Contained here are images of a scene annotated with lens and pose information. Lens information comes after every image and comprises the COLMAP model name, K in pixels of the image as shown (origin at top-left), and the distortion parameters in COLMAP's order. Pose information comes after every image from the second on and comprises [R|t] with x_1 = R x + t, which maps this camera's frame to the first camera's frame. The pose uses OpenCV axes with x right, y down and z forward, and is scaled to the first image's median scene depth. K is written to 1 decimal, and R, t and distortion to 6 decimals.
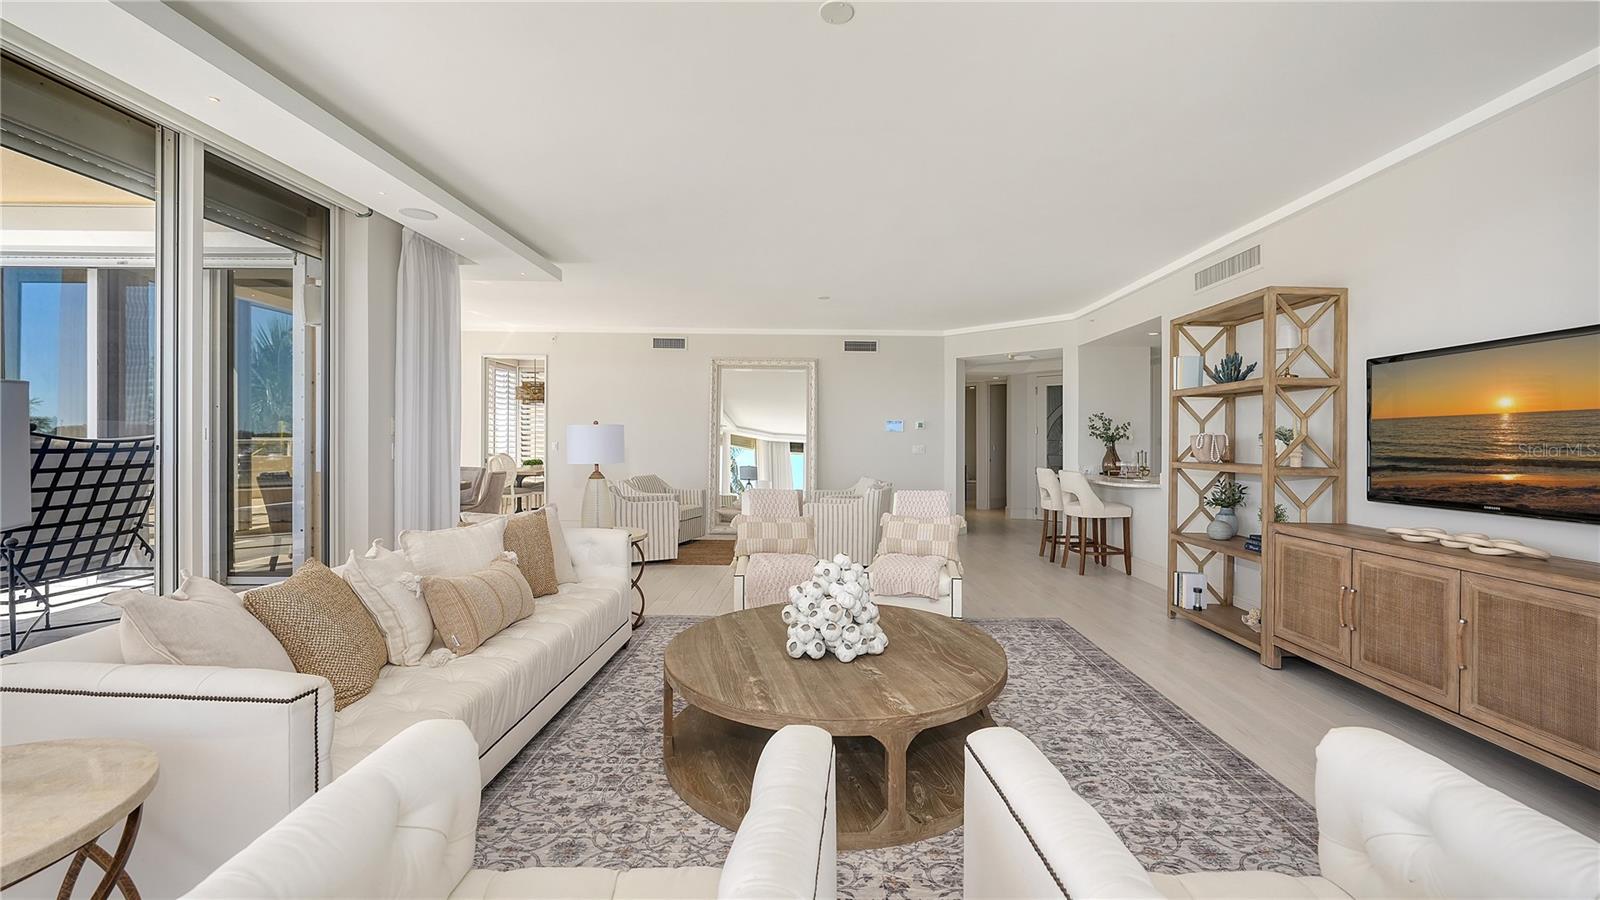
lens RADIAL K [[671.9, 0, 807.9], [0, 671.9, 449.4], [0, 0, 1]] dist [-0.001730, 0.000124]
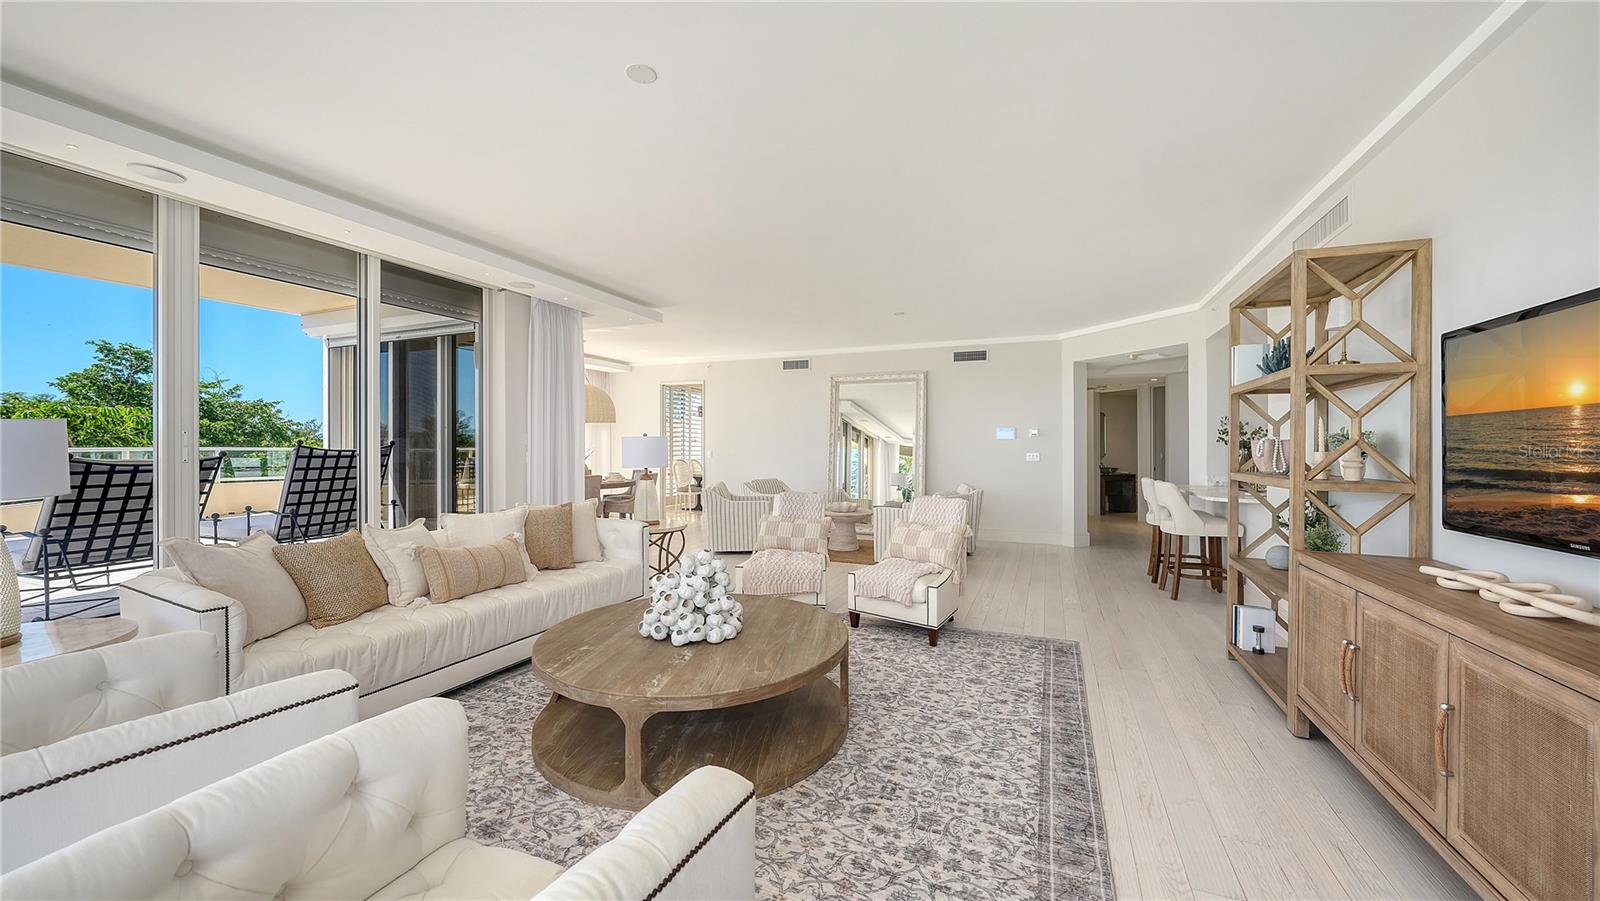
lens RADIAL K [[594.6, 0, 747.4], [0, 594.6, 456.2], [0, 0, 1]] dist [-0.002880, -0.000062]
pose [[0.907775, 0.000821, -0.419456, 0.454781], [-0.001349, 0.999999, -0.000961, 0.000219], [0.419454, 0.001438, 0.907775, 0.114750]]
